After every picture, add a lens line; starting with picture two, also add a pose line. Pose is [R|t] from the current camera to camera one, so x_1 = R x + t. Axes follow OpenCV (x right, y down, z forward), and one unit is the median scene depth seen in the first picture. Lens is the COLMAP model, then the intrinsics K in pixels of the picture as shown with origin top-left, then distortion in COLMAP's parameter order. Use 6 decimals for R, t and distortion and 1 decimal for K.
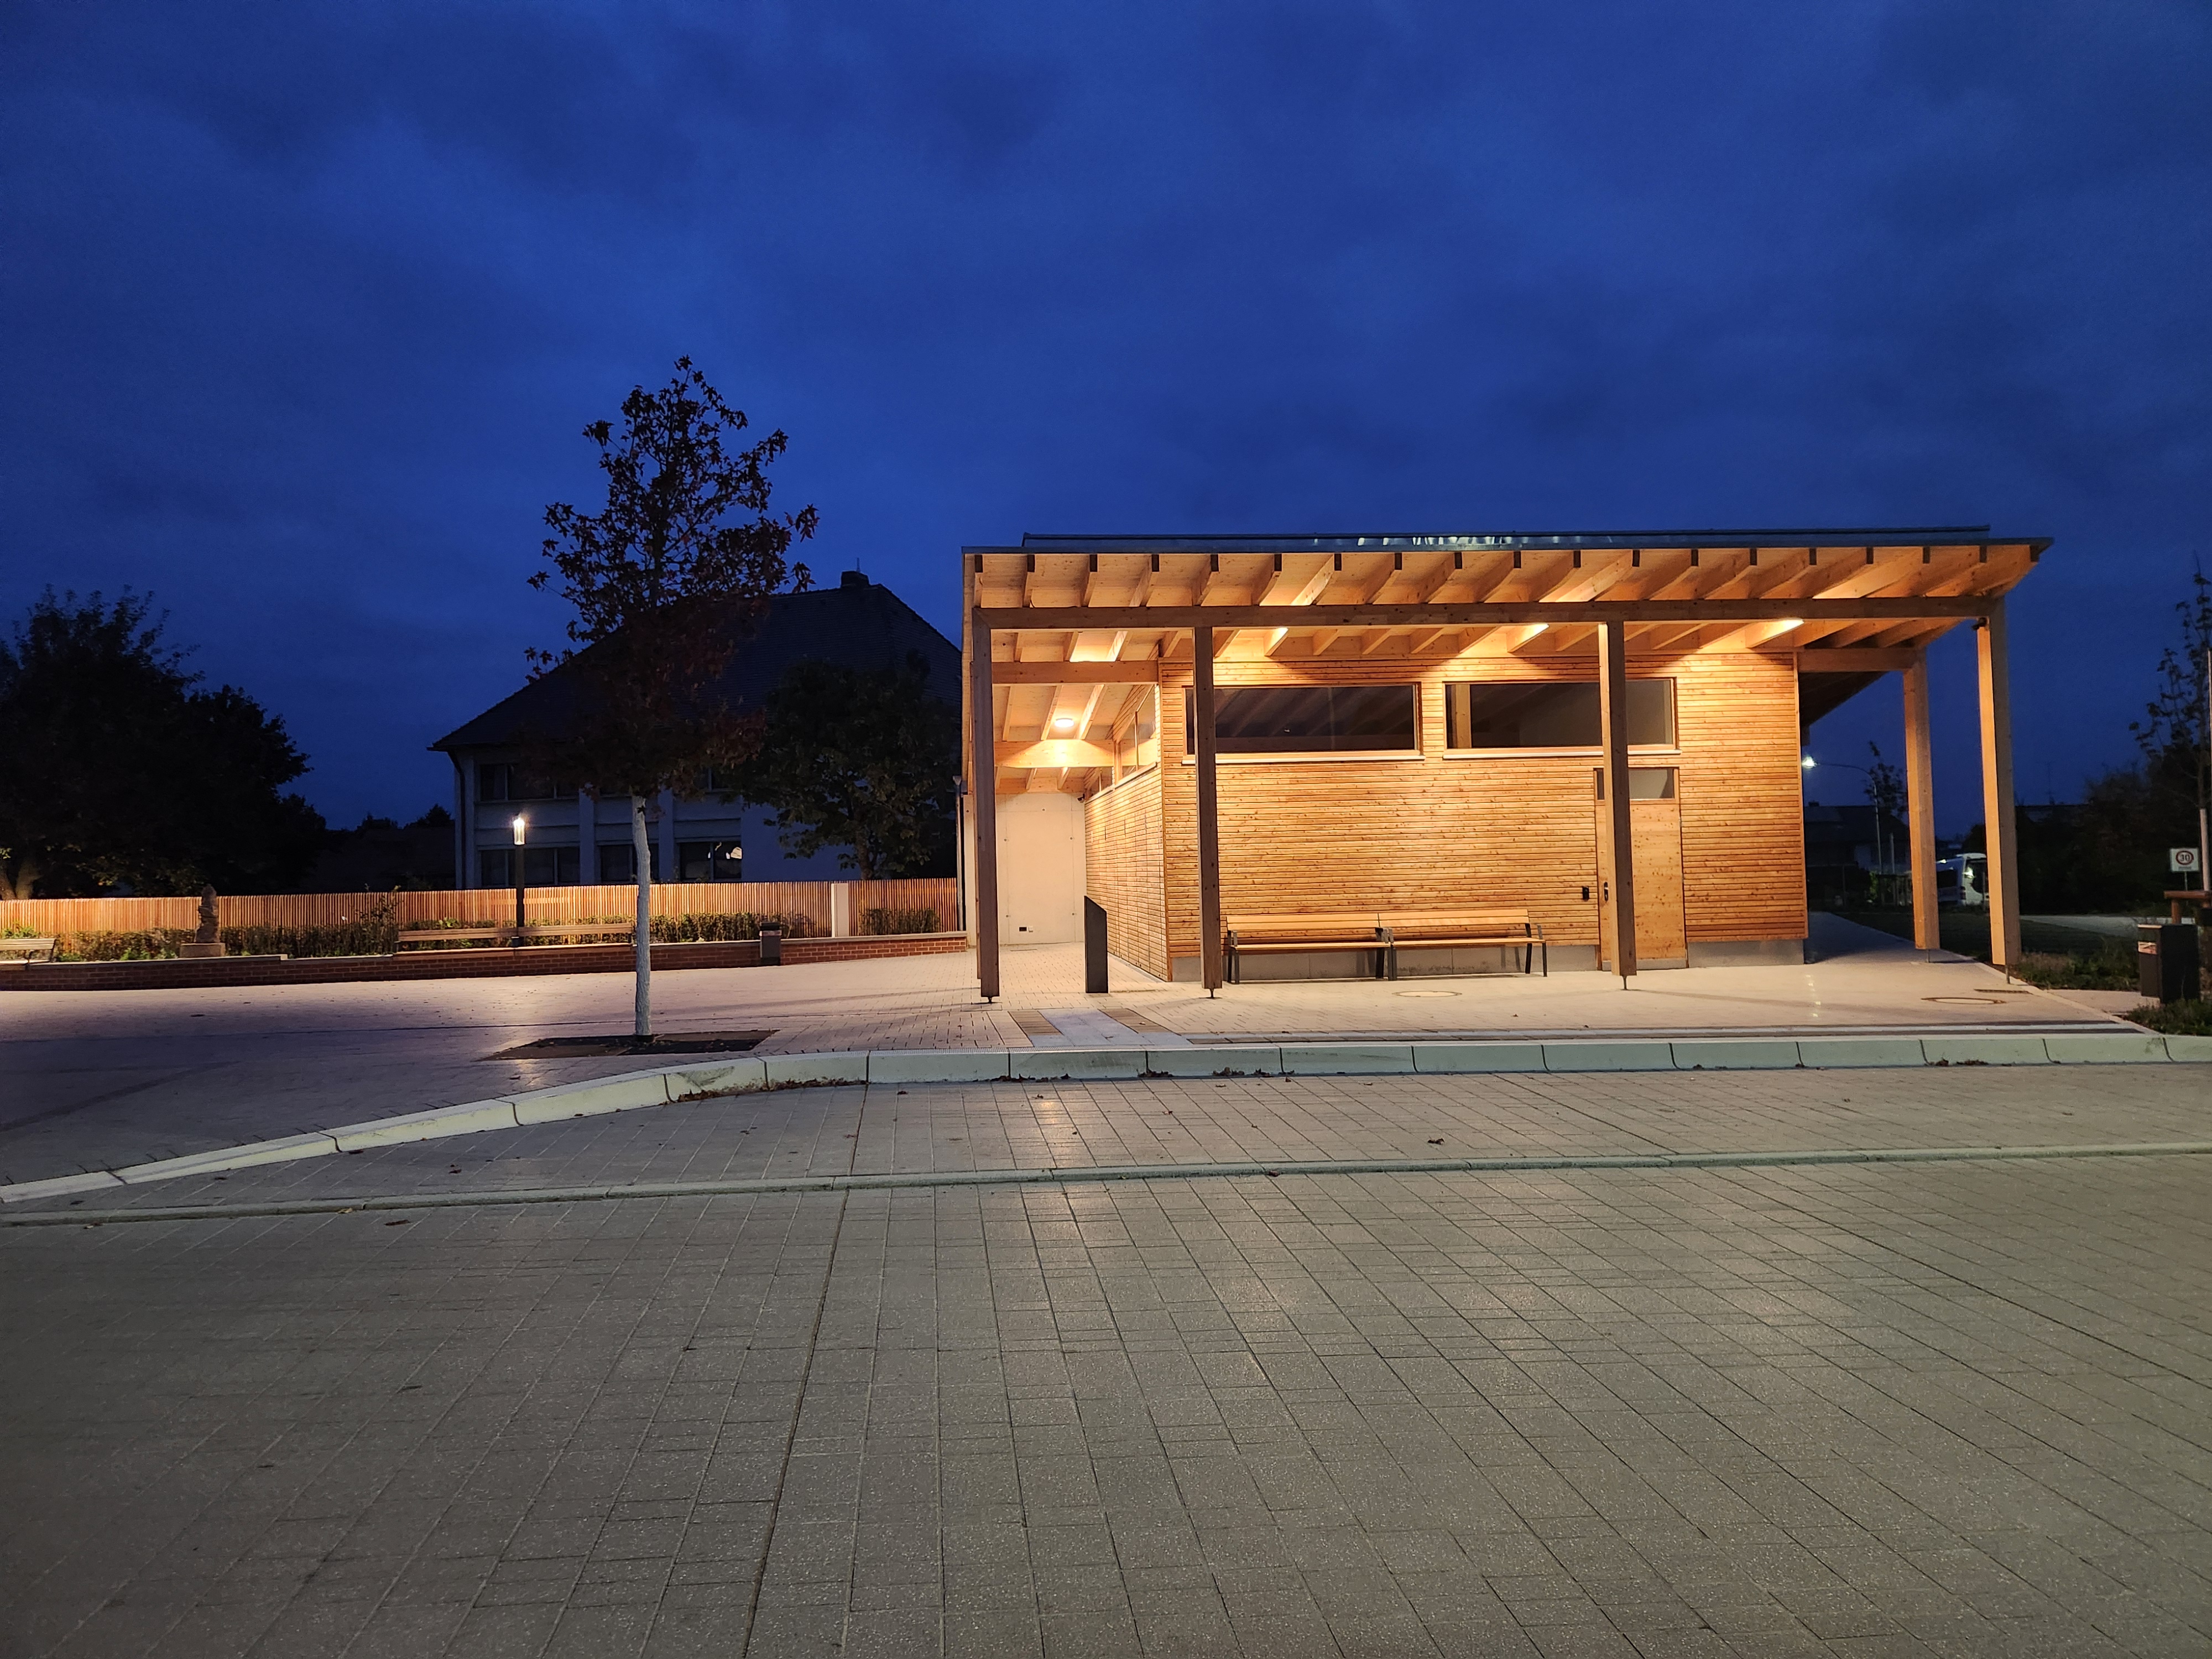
lens RADIAL K [[1448.9, 0, 1100.7], [0, 1448.9, 812.7], [0, 0, 1]] dist [0.057756, -0.065472]
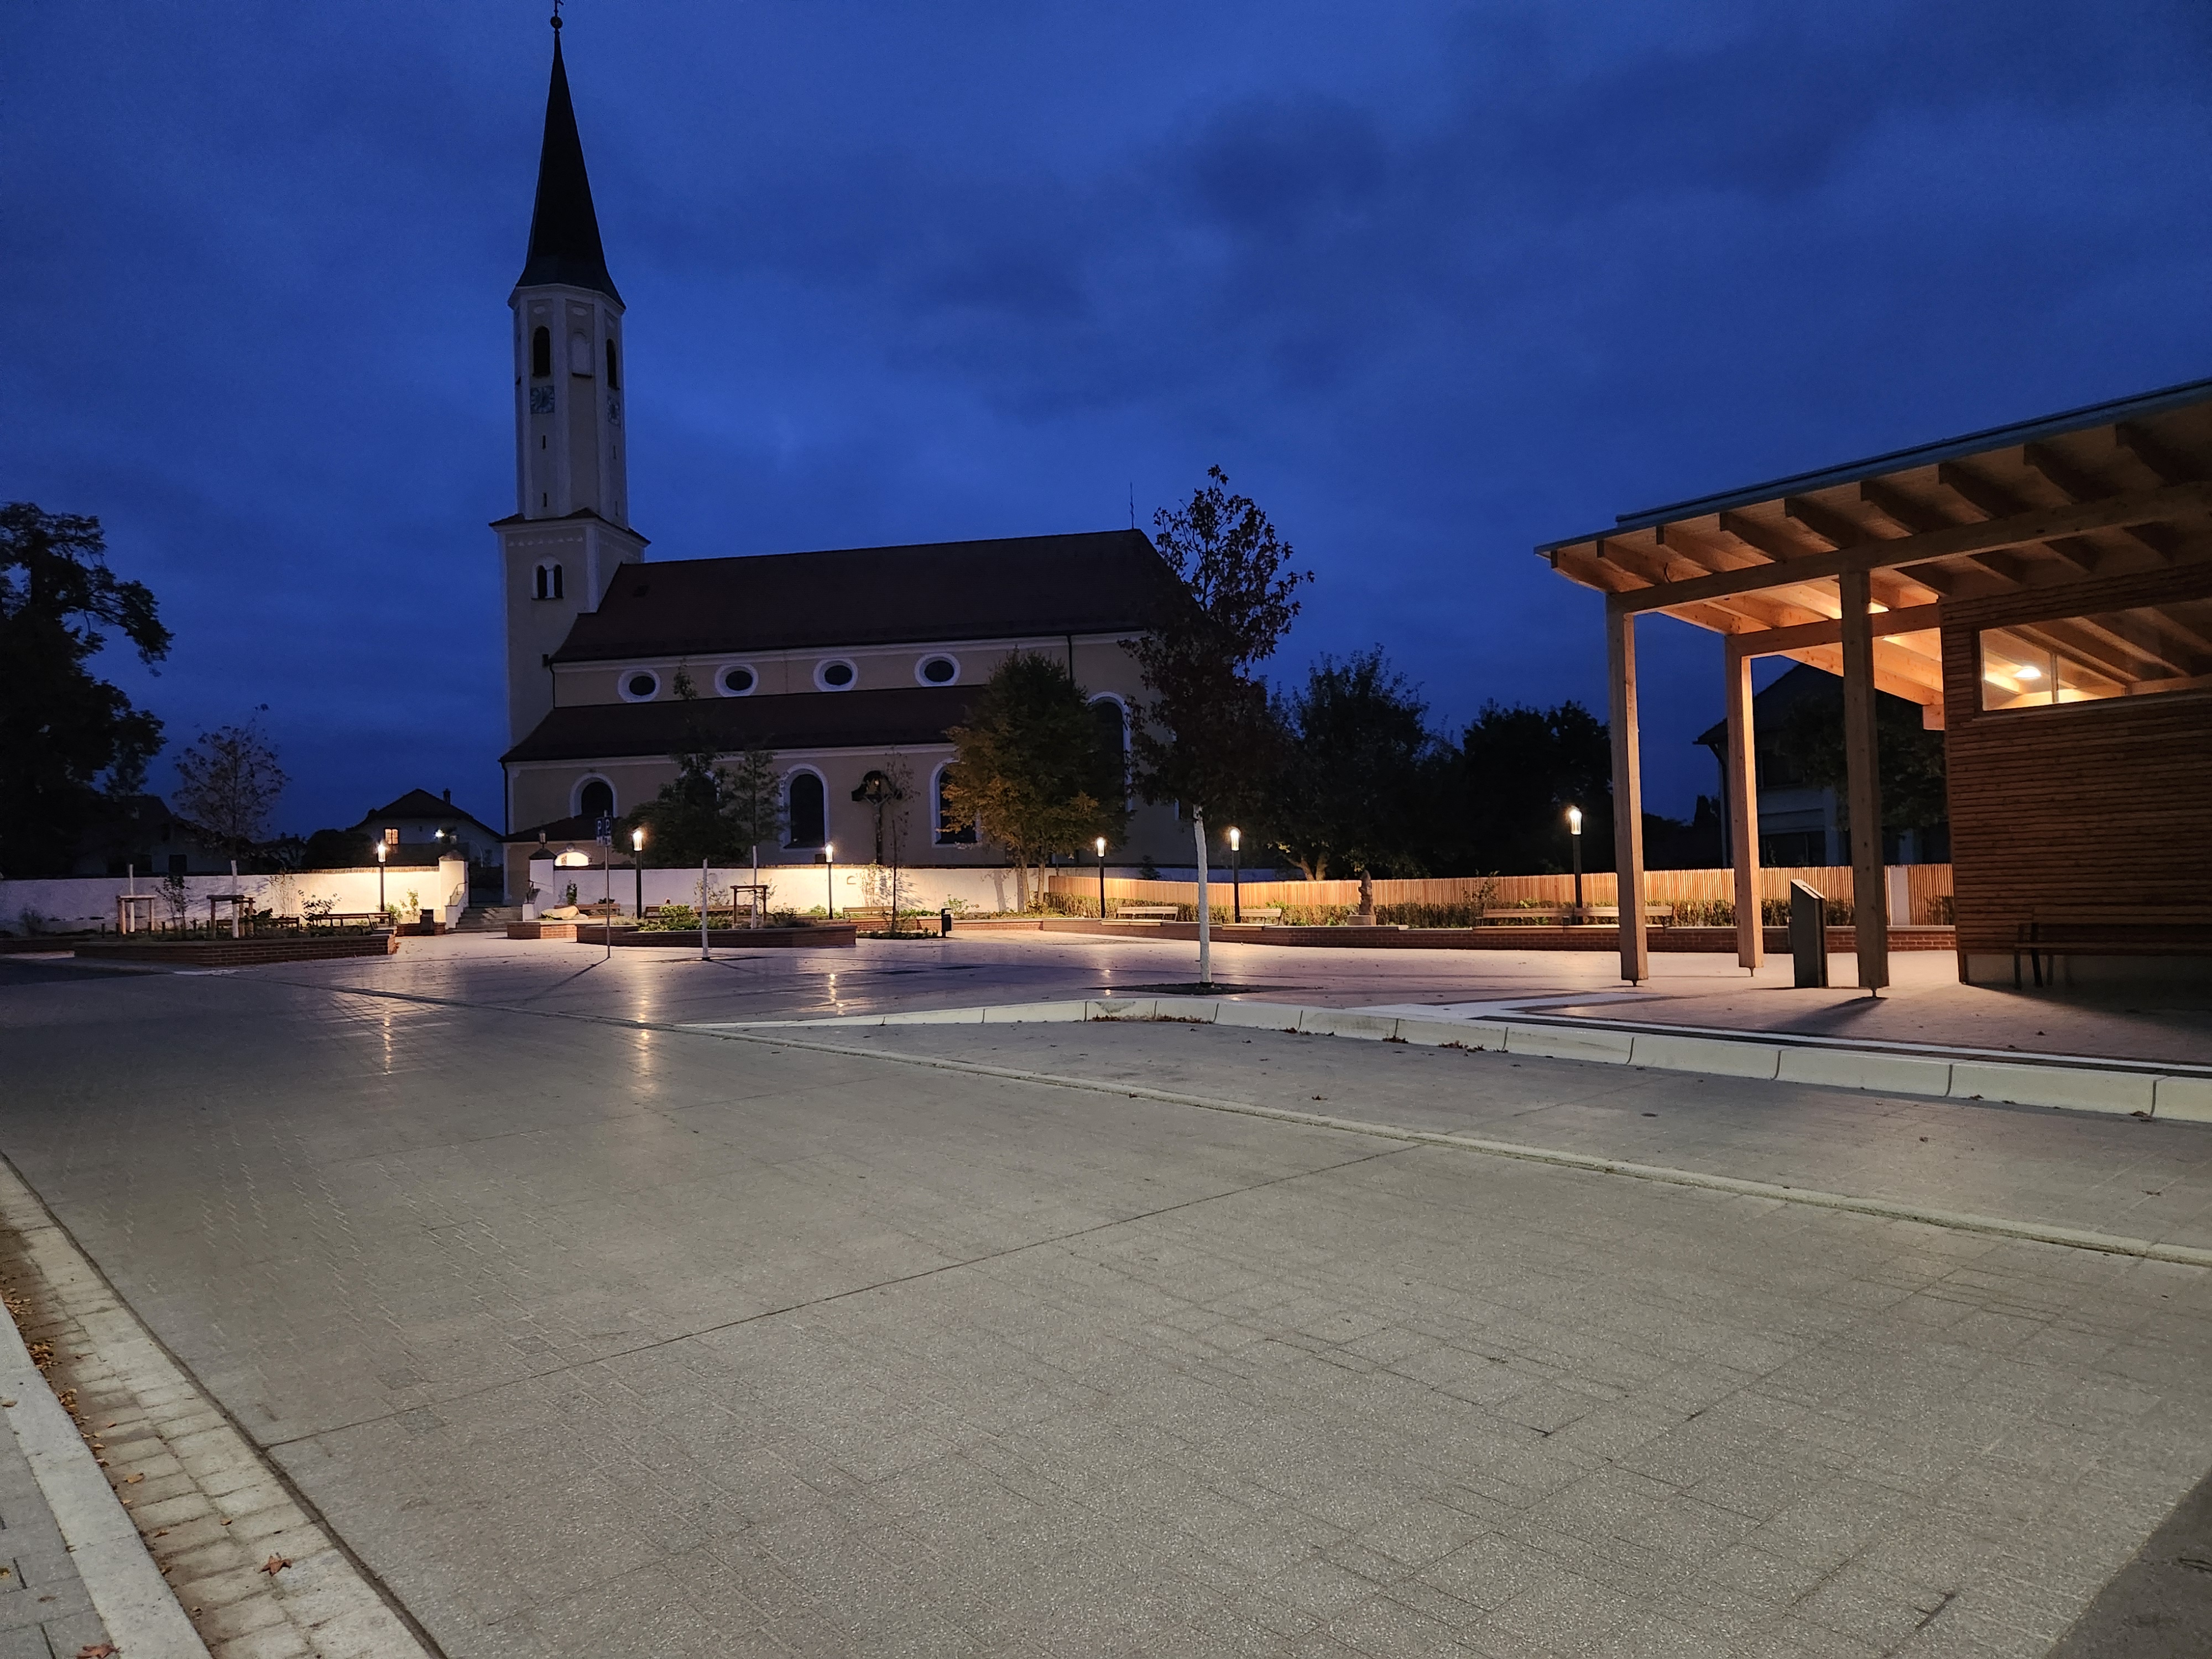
lens RADIAL K [[1448.9, 0, 1100.7], [0, 1448.9, 812.7], [0, 0, 1]] dist [0.057756, -0.065472]
pose [[0.607225, -0.034807, -0.793767, 0.285828], [0.046907, 0.998868, -0.007917, -0.004084], [0.793144, -0.032426, 0.608170, 0.017892]]
